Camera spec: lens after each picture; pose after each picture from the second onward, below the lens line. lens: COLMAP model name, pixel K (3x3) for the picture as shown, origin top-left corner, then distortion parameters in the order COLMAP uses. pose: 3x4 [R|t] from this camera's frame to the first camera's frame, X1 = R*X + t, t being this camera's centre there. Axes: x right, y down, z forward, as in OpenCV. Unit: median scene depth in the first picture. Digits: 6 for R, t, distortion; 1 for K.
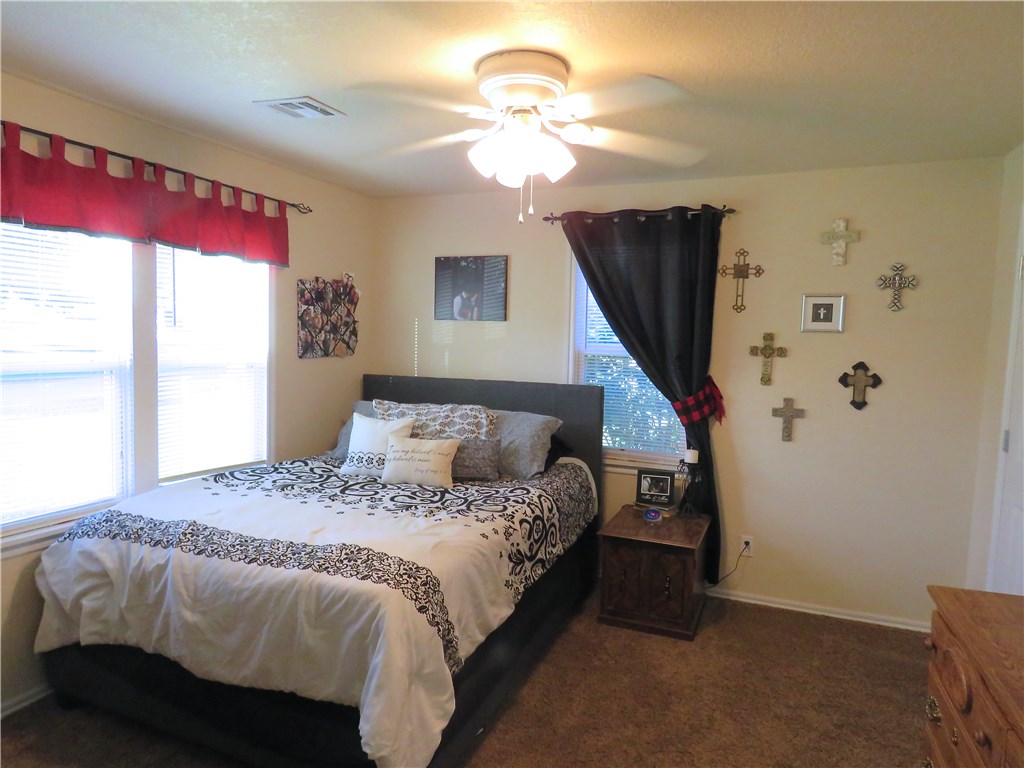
lens RADIAL K [[655.7, 0, 511.5], [0, 655.7, 384.3], [0, 0, 1]] dist [-0.006801, 0.001446]
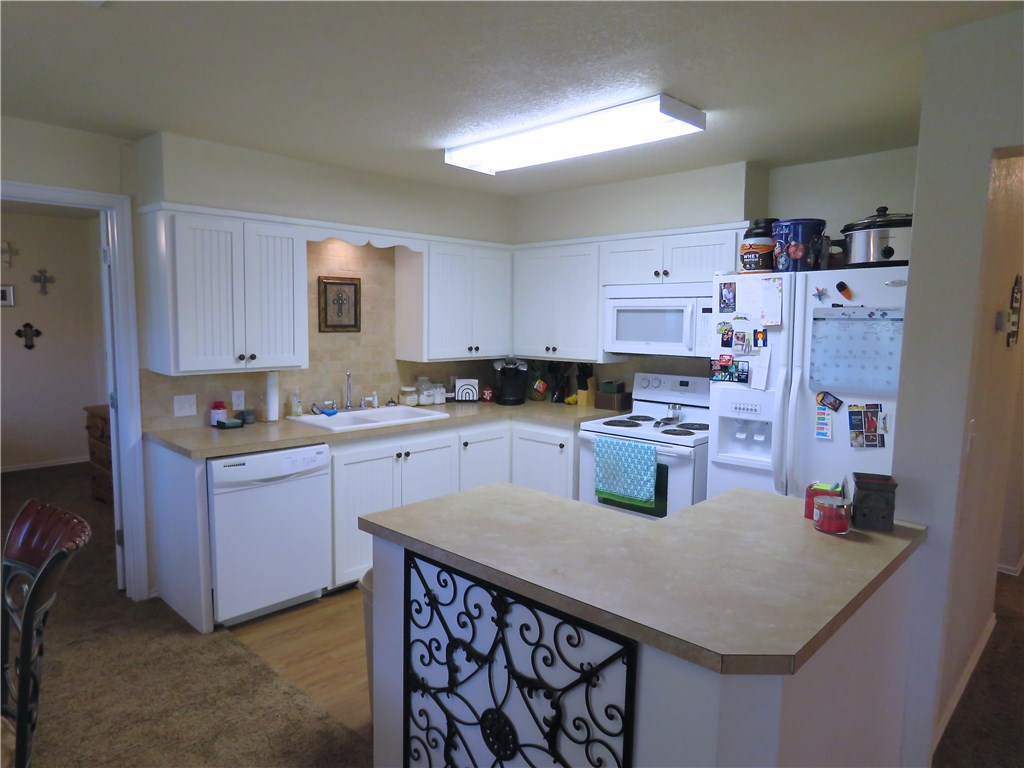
lens RADIAL K [[655.7, 0, 511.2], [0, 655.7, 383.5], [0, 0, 1]] dist [-0.006801, 0.001446]
pose [[0.365837, -0.112448, 0.923861, -0.662064], [0.064916, 0.993339, 0.095199, 0.046456], [-0.928412, 0.025146, 0.370700, -0.901962]]
